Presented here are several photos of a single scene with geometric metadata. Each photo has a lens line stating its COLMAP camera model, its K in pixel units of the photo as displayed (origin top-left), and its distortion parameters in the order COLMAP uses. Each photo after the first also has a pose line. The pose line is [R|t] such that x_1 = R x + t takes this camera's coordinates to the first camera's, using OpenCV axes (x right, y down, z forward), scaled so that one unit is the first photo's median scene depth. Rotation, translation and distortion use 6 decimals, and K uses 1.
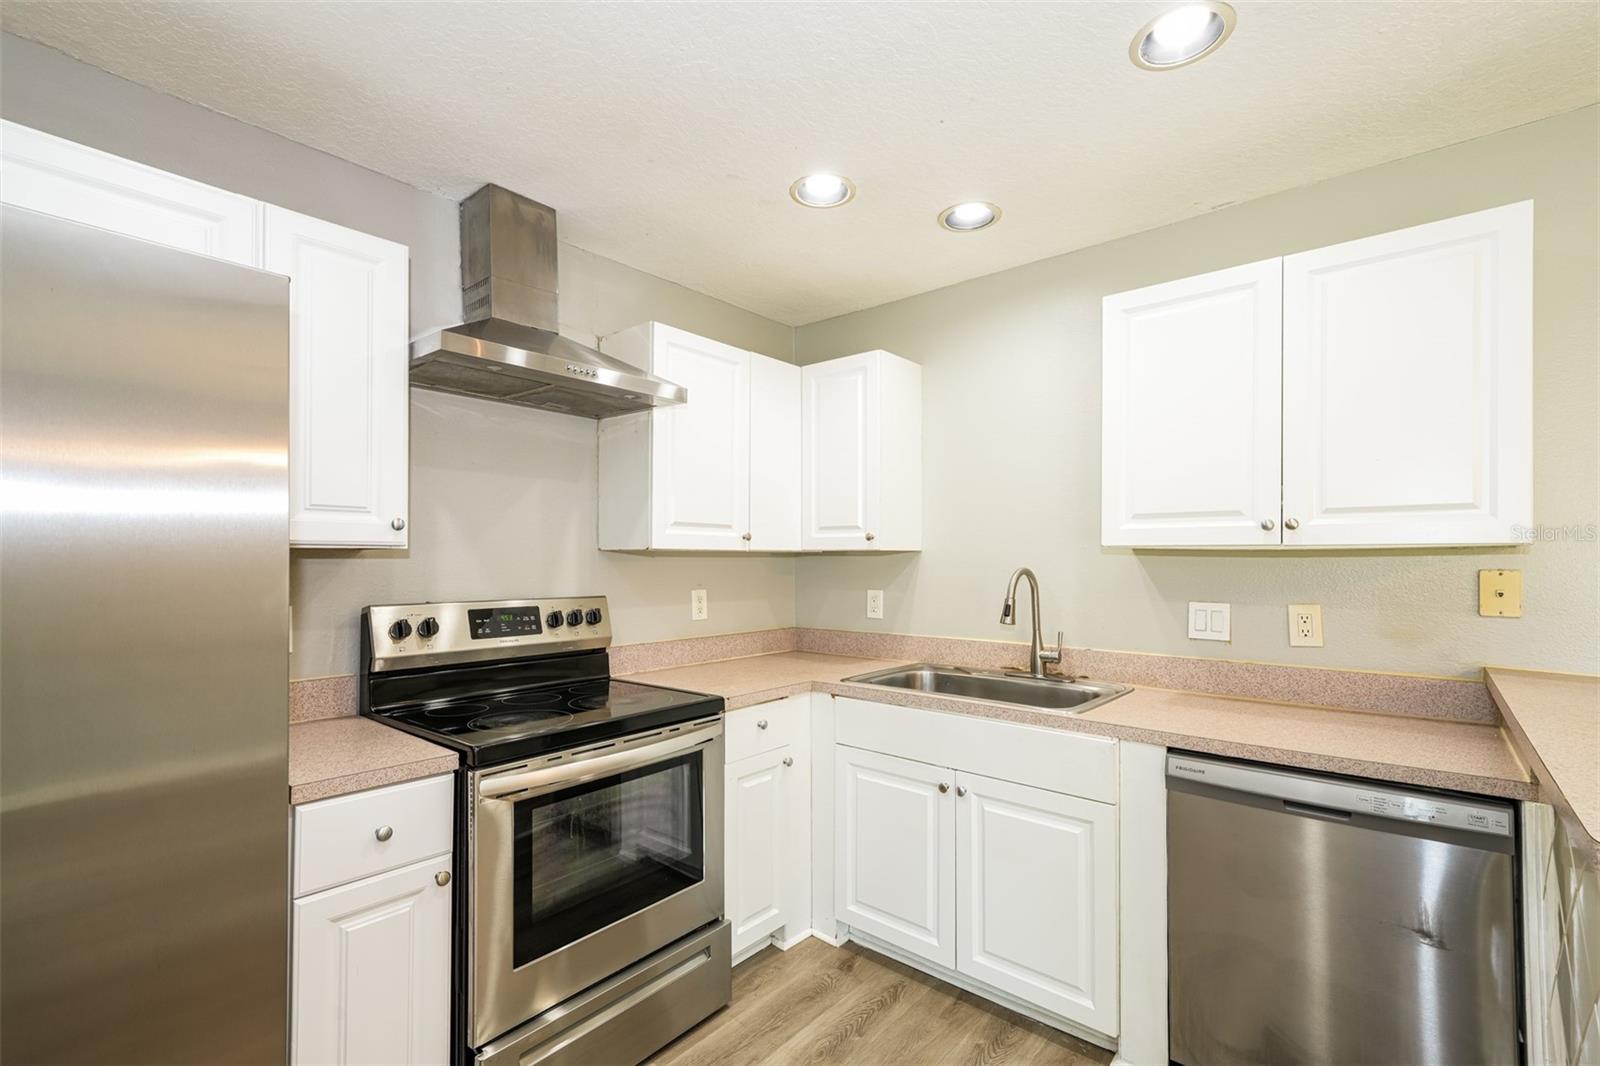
lens RADIAL K [[720.6, 0, 805.7], [0, 720.6, 556.3], [0, 0, 1]] dist [0.005236, 0.002134]
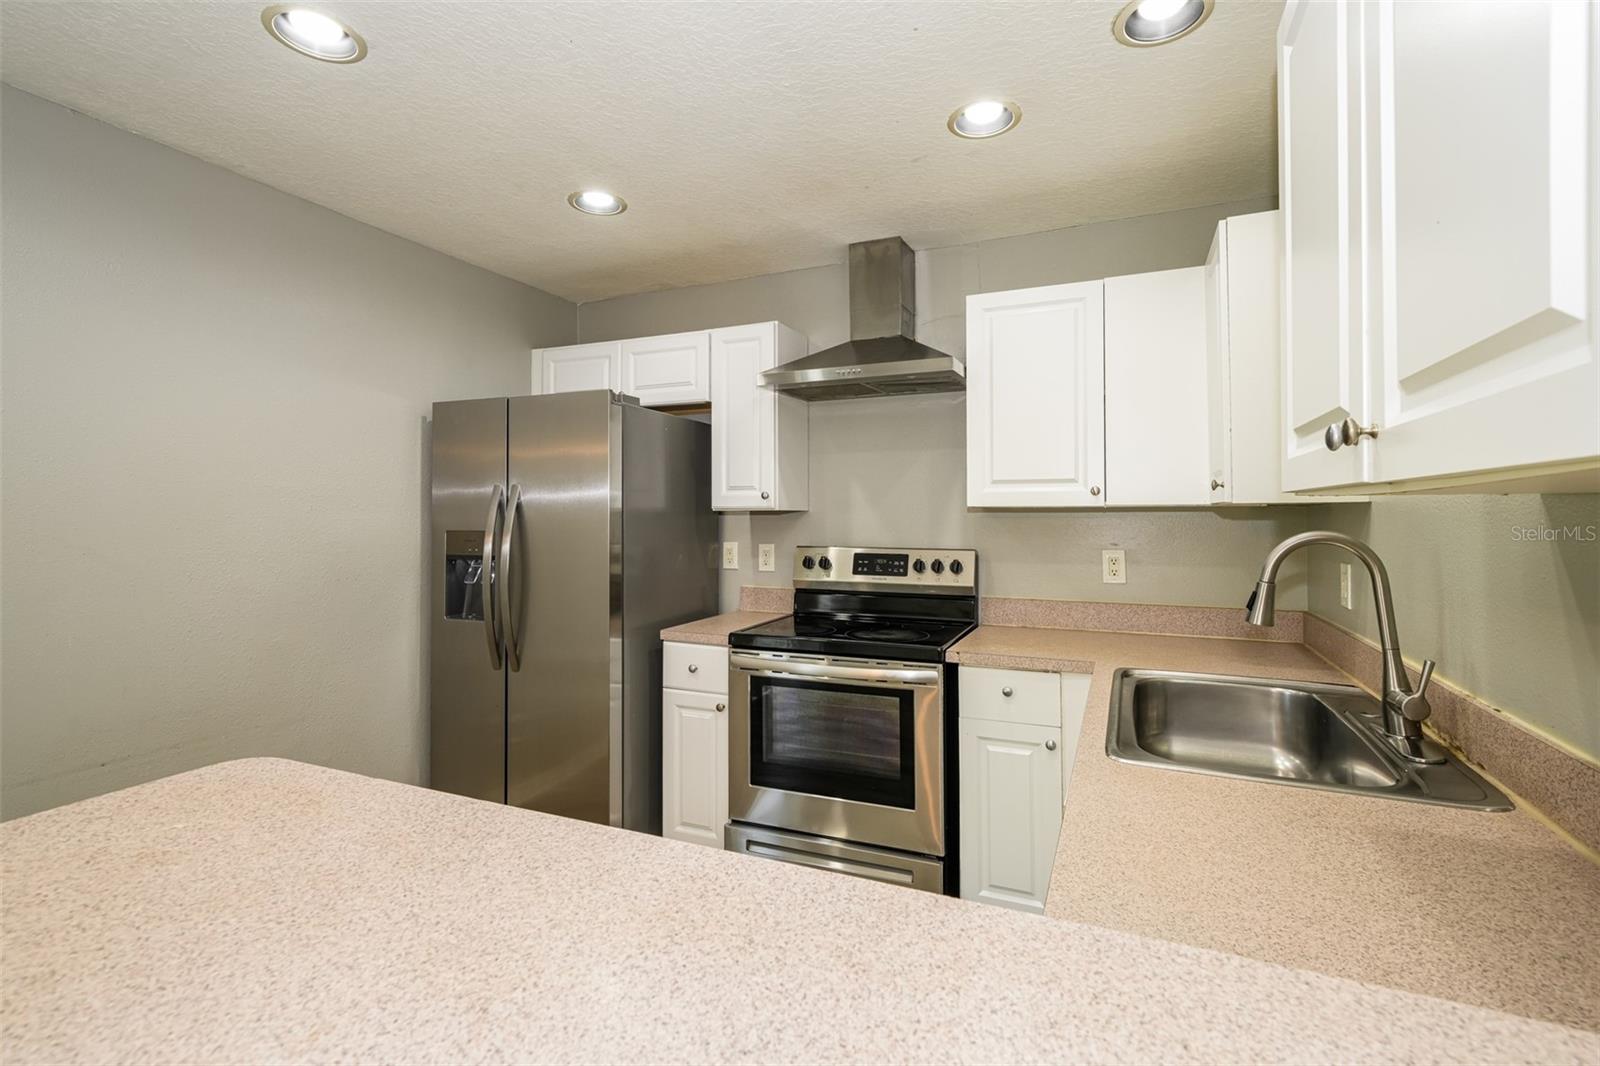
lens RADIAL K [[720.6, 0, 803.2], [0, 720.6, 505.8], [0, 0, 1]] dist [0.005236, 0.002134]
pose [[0.273764, -0.014227, -0.961692, 0.814057], [0.007349, 0.999892, -0.012700, 0.000146], [0.961769, -0.003590, 0.273839, 0.506636]]
